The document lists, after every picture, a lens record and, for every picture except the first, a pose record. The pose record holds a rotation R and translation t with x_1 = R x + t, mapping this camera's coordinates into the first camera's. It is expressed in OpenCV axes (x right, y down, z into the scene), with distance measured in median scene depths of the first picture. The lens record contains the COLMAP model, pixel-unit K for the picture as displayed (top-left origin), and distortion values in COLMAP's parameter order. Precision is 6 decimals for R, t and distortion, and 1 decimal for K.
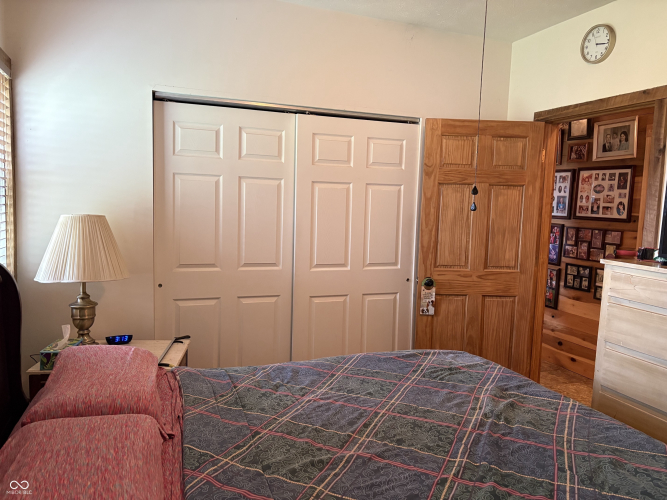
lens RADIAL K [[506.1, 0, 332.7], [0, 506.1, 250.1], [0, 0, 1]] dist [0.041919, -0.045506]
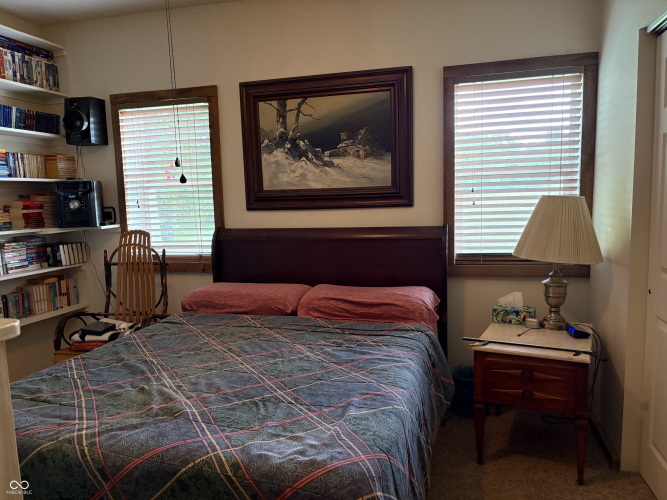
lens RADIAL K [[506.1, 0, 332.1], [0, 506.1, 254.0], [0, 0, 1]] dist [0.041919, -0.045506]
pose [[-0.574095, 0.083403, -0.814530, 0.843045], [-0.069465, 0.986251, 0.149946, -0.103844], [0.815837, 0.142665, -0.560408, 1.667736]]
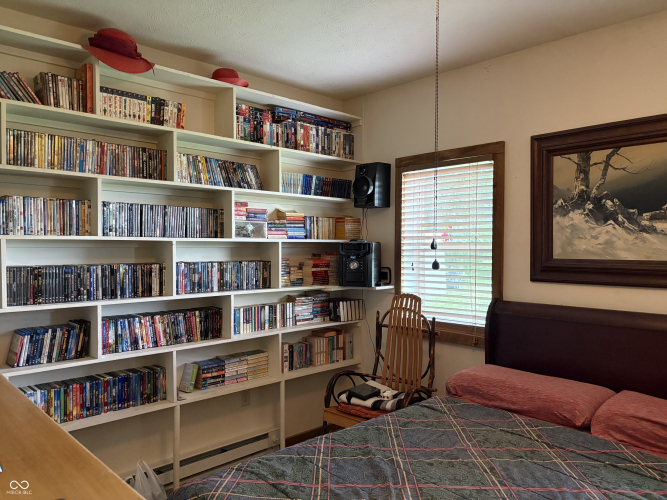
lens RADIAL K [[506.1, 0, 330.4], [0, 506.1, 254.9], [0, 0, 1]] dist [0.041919, -0.045506]
pose [[-0.919431, -0.023815, -0.392530, 0.695542], [-0.067982, 0.992762, 0.099005, -0.156885], [0.387331, 0.117713, -0.914395, 1.547728]]
